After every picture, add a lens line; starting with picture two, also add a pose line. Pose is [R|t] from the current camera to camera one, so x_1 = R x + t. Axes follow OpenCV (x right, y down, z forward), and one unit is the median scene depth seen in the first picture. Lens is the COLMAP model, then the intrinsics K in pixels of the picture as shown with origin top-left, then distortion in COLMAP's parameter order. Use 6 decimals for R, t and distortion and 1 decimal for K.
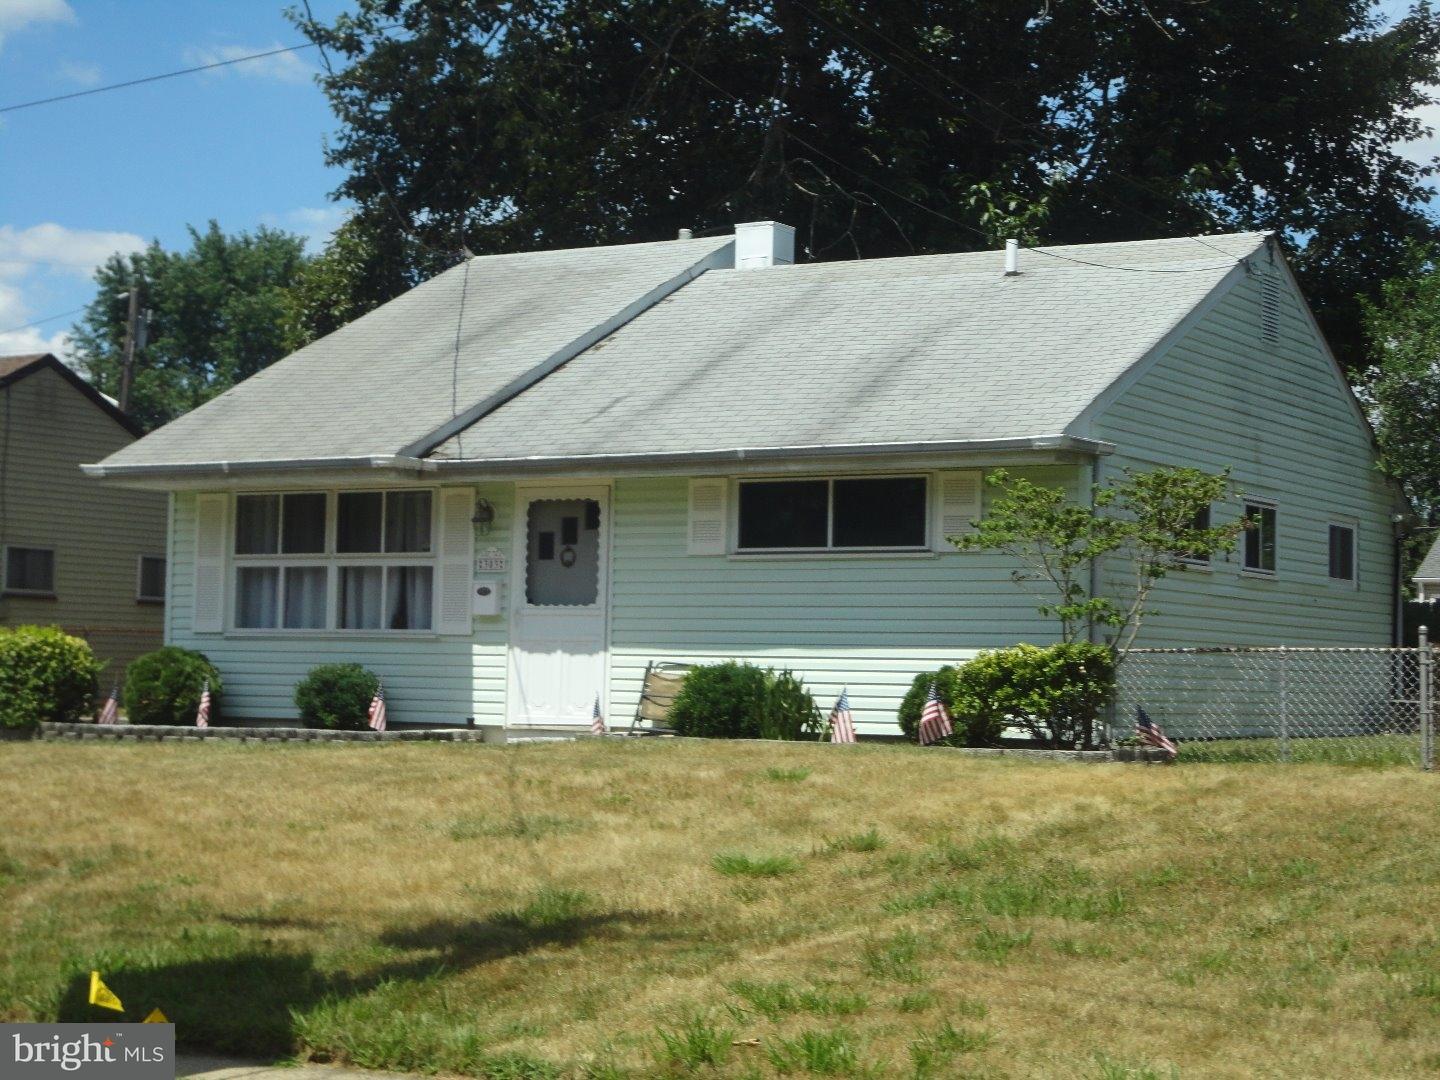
lens RADIAL K [[2720.6, 0, 698.1], [0, 2720.6, 536.0], [0, 0, 1]] dist [0.016920, -0.106658]
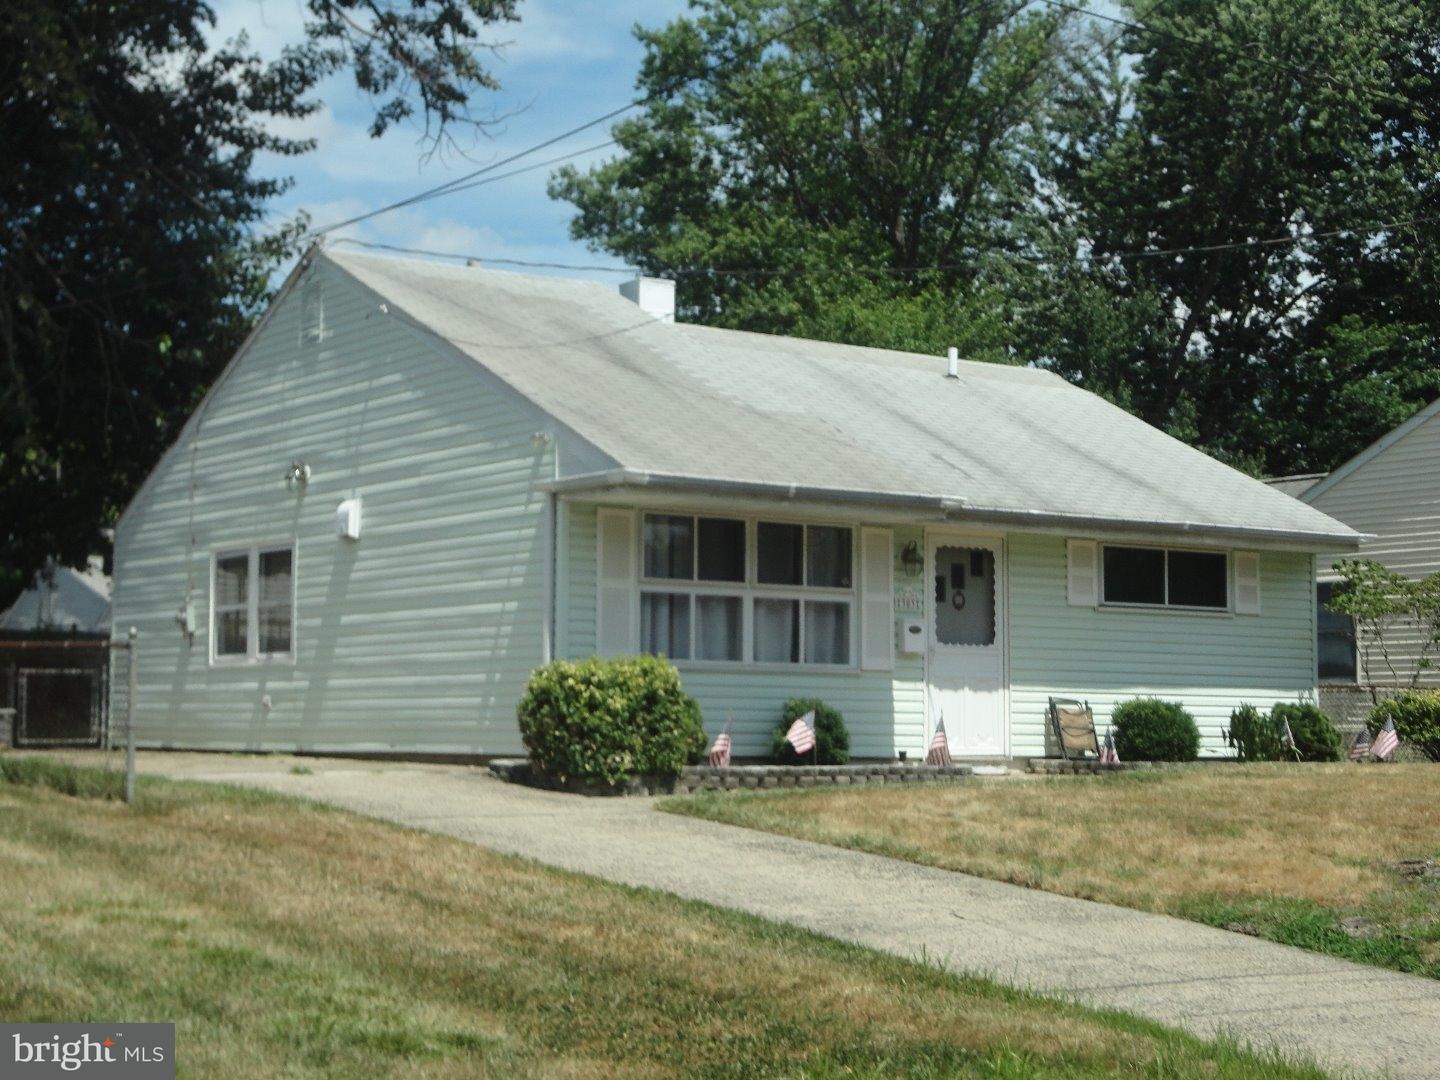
lens RADIAL K [[2436.5, 0, 685.3], [0, 2436.5, 537.5], [0, 0, 1]] dist [-0.058636, 0.061130]
pose [[0.417073, 0.059196, 0.906943, -0.960278], [-0.051858, 0.997801, -0.041279, 0.028060], [-0.907392, -0.029817, 0.419226, 0.683988]]
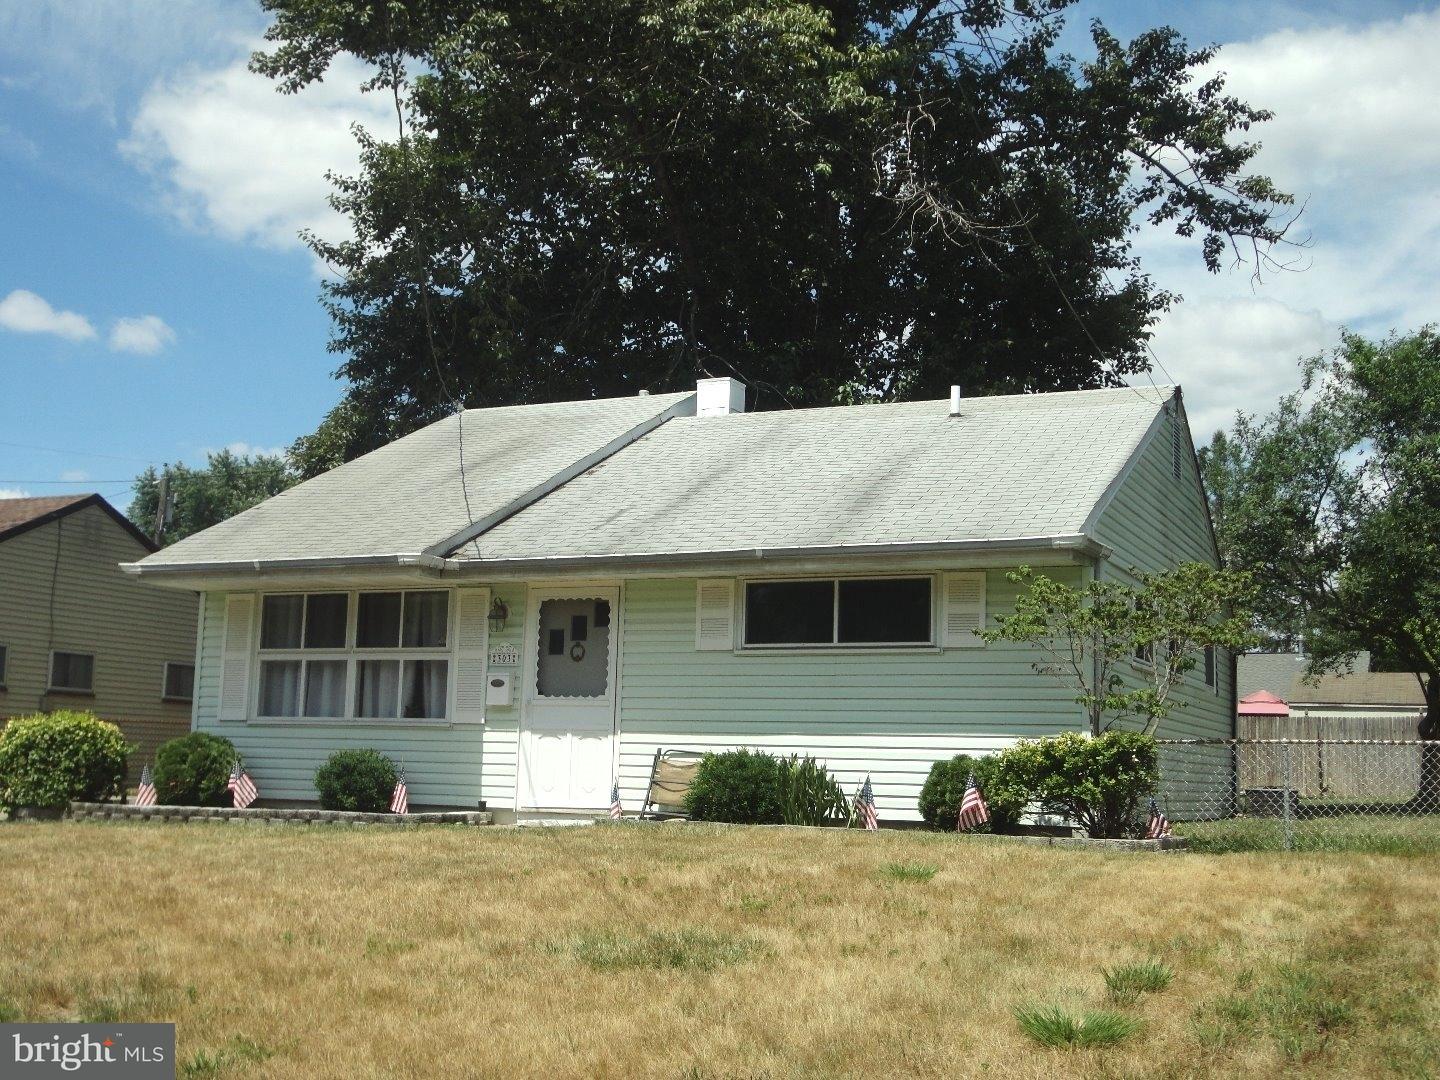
lens RADIAL K [[1732.7, 0, 720.0], [0, 1732.7, 540.0], [0, 0, 1]] dist [-0.022183, 0.006957]
pose [[0.993704, 0.021414, 0.109972, -0.067302], [-0.012667, 0.996744, -0.079631, 0.017201], [-0.111319, 0.077737, 0.990740, 0.301774]]
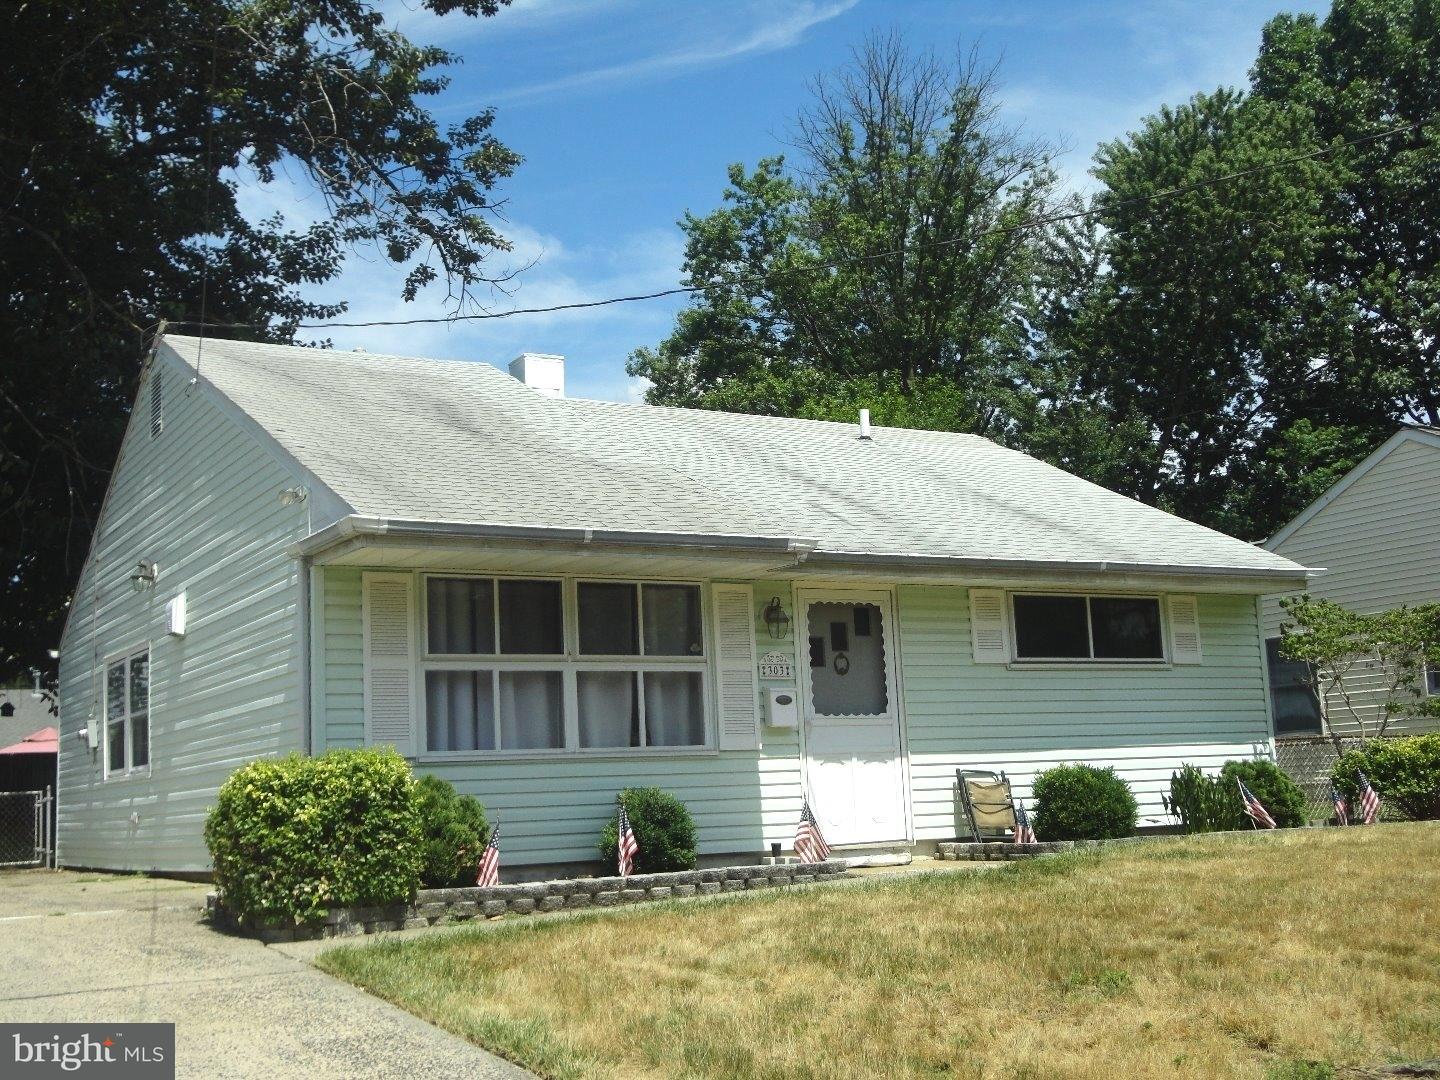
lens RADIAL K [[1732.7, 0, 720.0], [0, 1732.7, 540.0], [0, 0, 1]] dist [-0.022183, 0.006957]
pose [[0.480103, 0.094249, 0.872134, -0.589189], [0.003532, 0.993996, -0.109362, 0.030131], [-0.877205, 0.055586, 0.476887, 0.737536]]
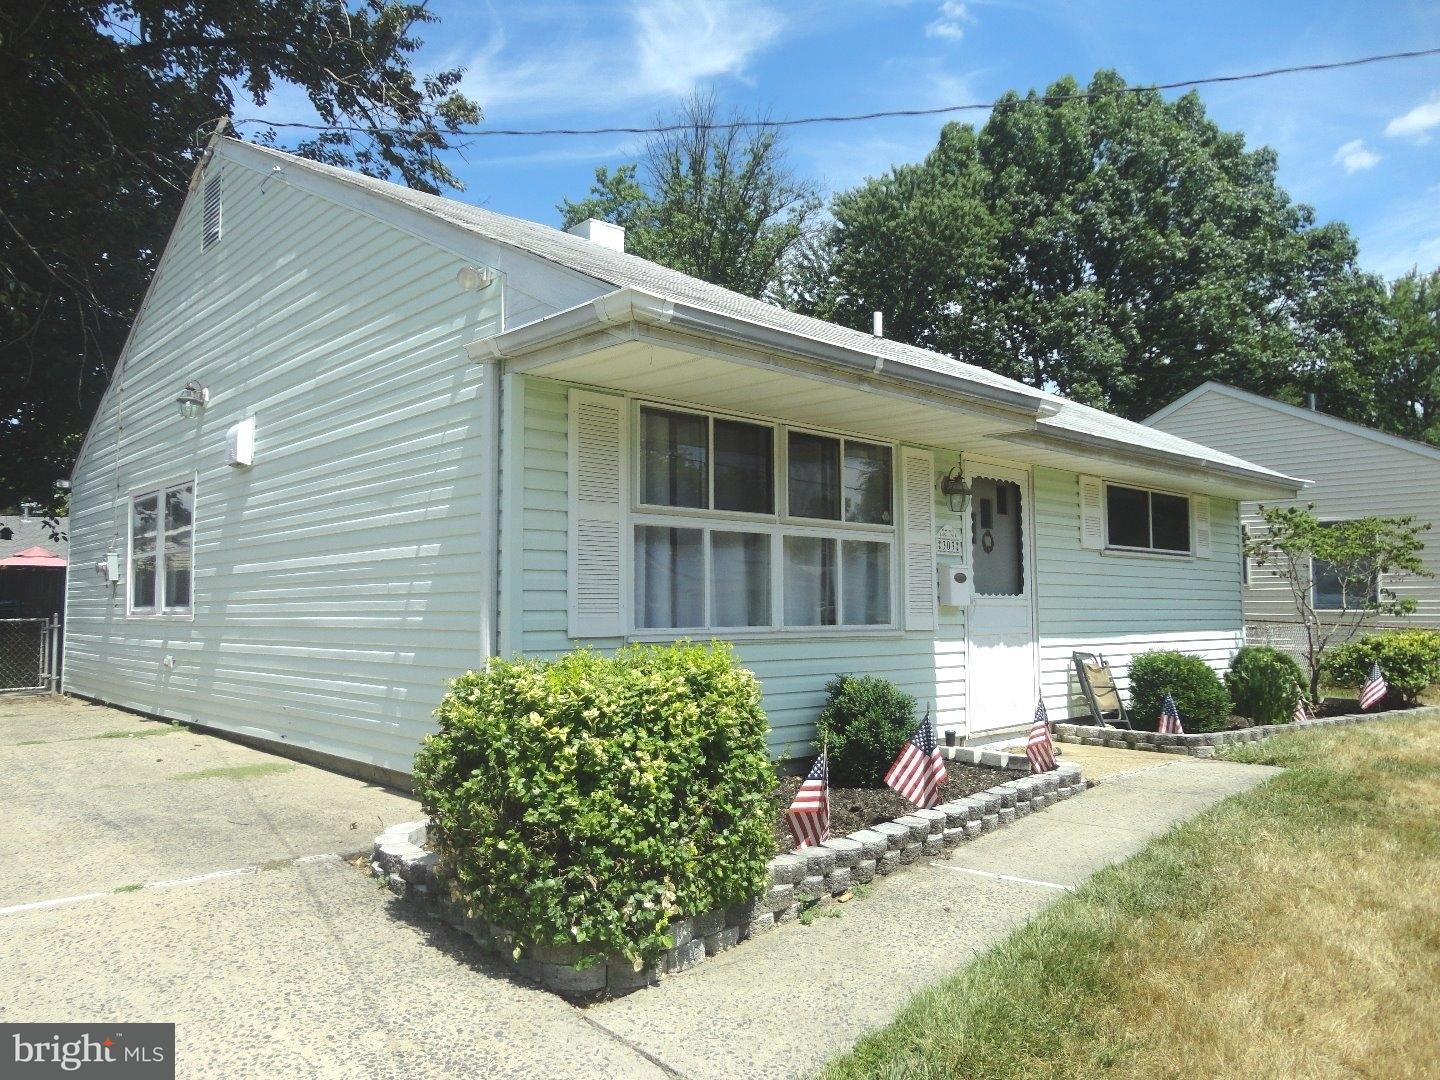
lens RADIAL K [[1049.4, 0, 718.5], [0, 1049.4, 541.9], [0, 0, 1]] dist [-0.006914, 0.003274]
pose [[0.281068, 0.044656, 0.958648, -0.406685], [-0.045222, 0.998423, -0.033250, 0.023266], [-0.958622, -0.034006, 0.282644, 0.973909]]
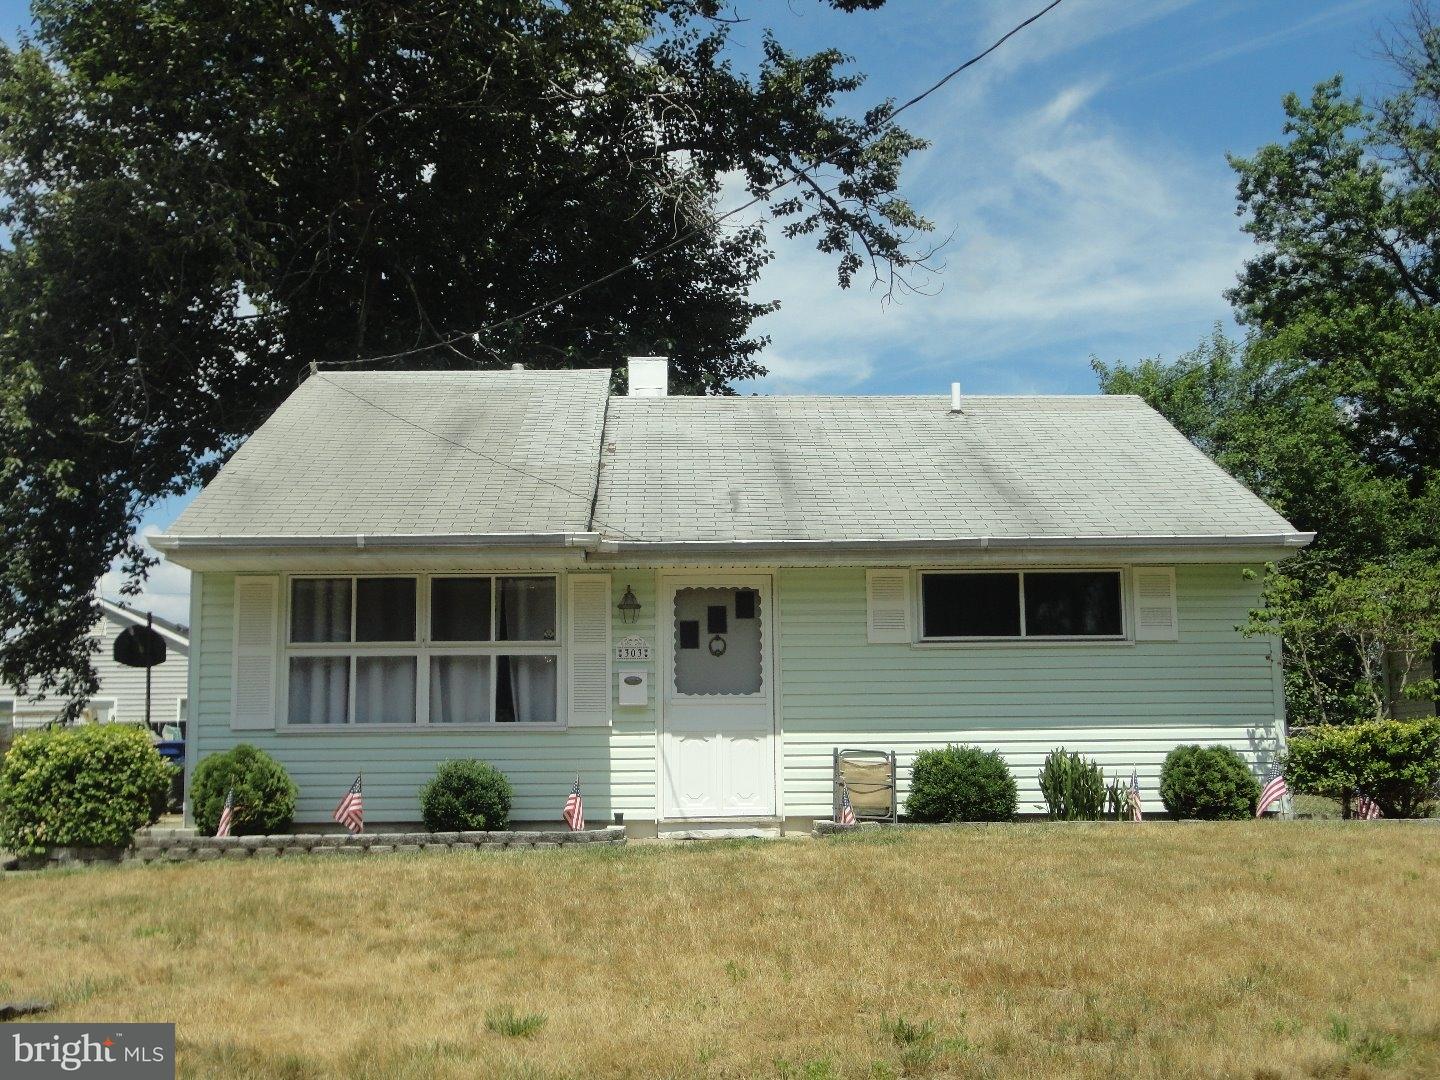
lens RADIAL K [[1724.0, 0, 722.5], [0, 1724.0, 536.8], [0, 0, 1]] dist [-0.020903, -0.004065]
pose [[0.841659, 0.049168, 0.537767, -0.381479], [-0.003180, 0.996280, -0.086114, 0.021956], [-0.540000, 0.070769, 0.838684, 0.462000]]
